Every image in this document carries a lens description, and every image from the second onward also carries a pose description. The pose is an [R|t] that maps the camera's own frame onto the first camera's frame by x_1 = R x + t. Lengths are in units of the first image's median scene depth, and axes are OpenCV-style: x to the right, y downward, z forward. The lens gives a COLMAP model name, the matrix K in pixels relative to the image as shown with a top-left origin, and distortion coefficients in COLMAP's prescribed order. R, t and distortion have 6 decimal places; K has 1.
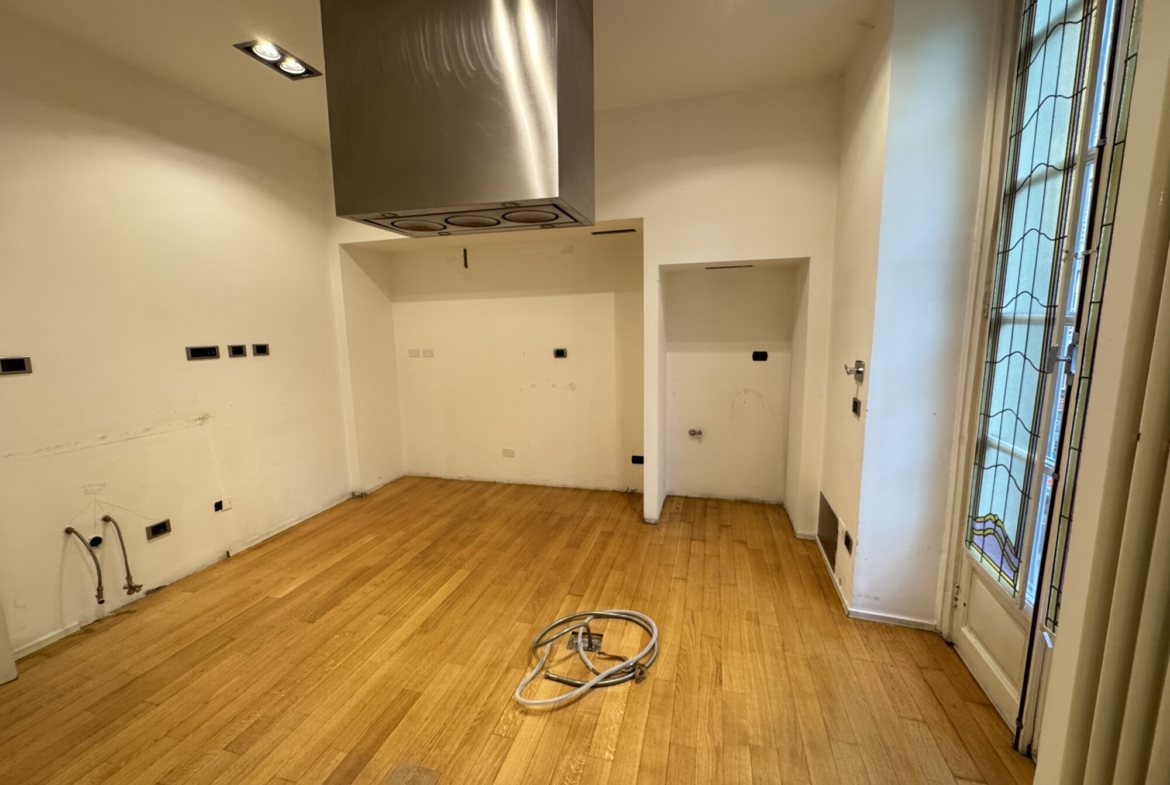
lens RADIAL K [[470.3, 0, 585.0], [0, 470.3, 392.5], [0, 0, 1]] dist [-0.001119, 0.000156]
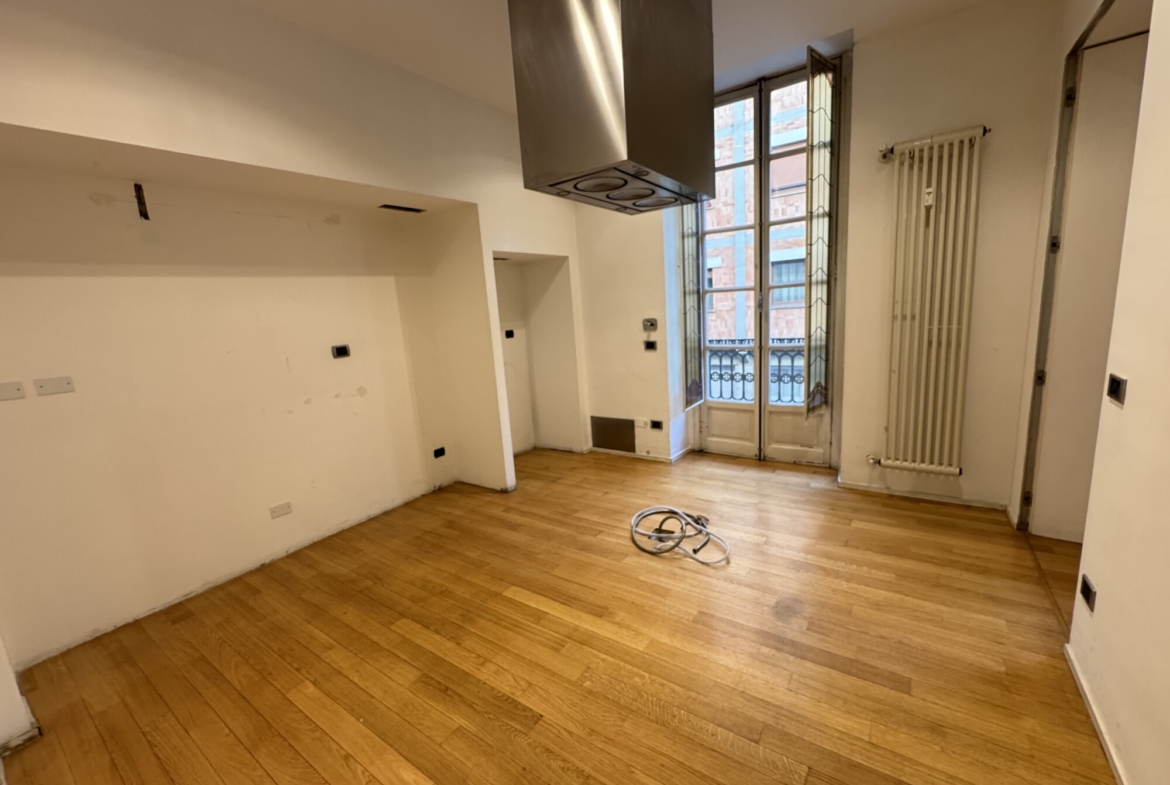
lens RADIAL K [[470.3, 0, 585.0], [0, 470.3, 392.5], [0, 0, 1]] dist [-0.001119, 0.000156]
pose [[0.328910, -0.175730, 0.927867, -0.836155], [0.199955, 0.973216, 0.113439, -0.032070], [-0.922950, 0.148220, 0.355239, 0.465045]]
